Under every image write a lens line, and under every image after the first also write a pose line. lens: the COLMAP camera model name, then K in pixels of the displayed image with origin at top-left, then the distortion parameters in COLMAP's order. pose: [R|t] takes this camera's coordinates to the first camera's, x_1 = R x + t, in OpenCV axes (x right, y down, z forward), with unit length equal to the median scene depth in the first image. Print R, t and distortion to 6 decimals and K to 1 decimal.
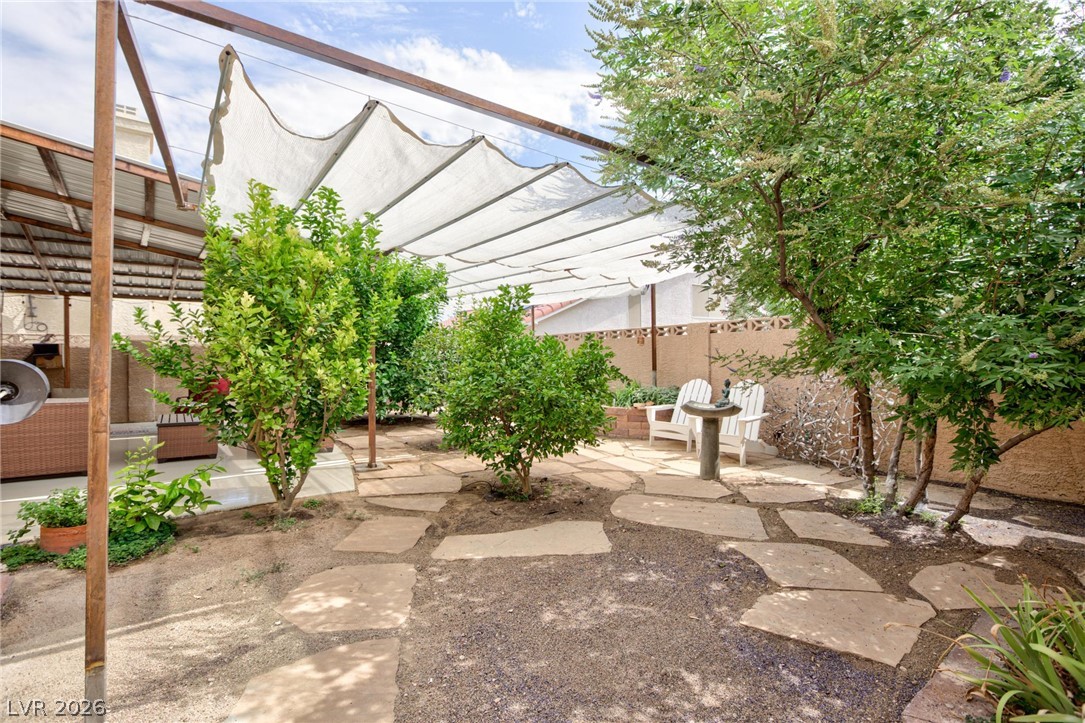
lens RADIAL K [[502.8, 0, 541.3], [0, 502.8, 359.7], [0, 0, 1]] dist [-0.019804, 0.009058]
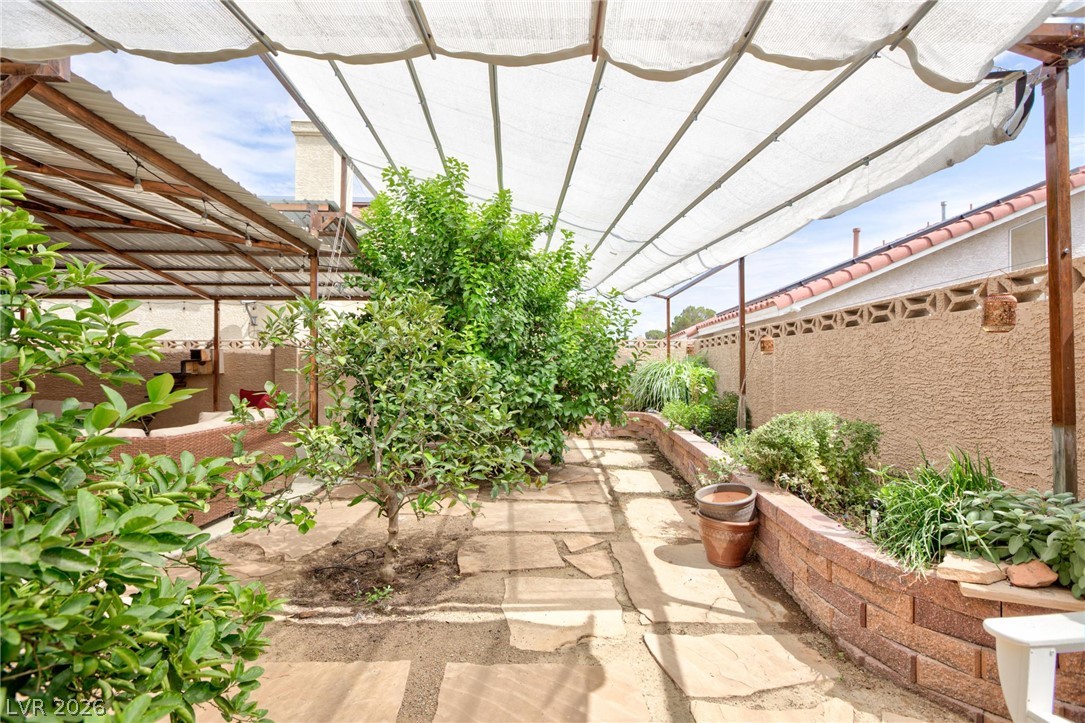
lens RADIAL K [[502.8, 0, 541.4], [0, 502.8, 356.2], [0, 0, 1]] dist [-0.019804, 0.009058]
pose [[0.830940, -0.007496, -0.556311, 0.124557], [-0.000872, 0.999890, -0.014776, -0.004195], [0.556361, 0.012763, 0.830843, 0.548564]]
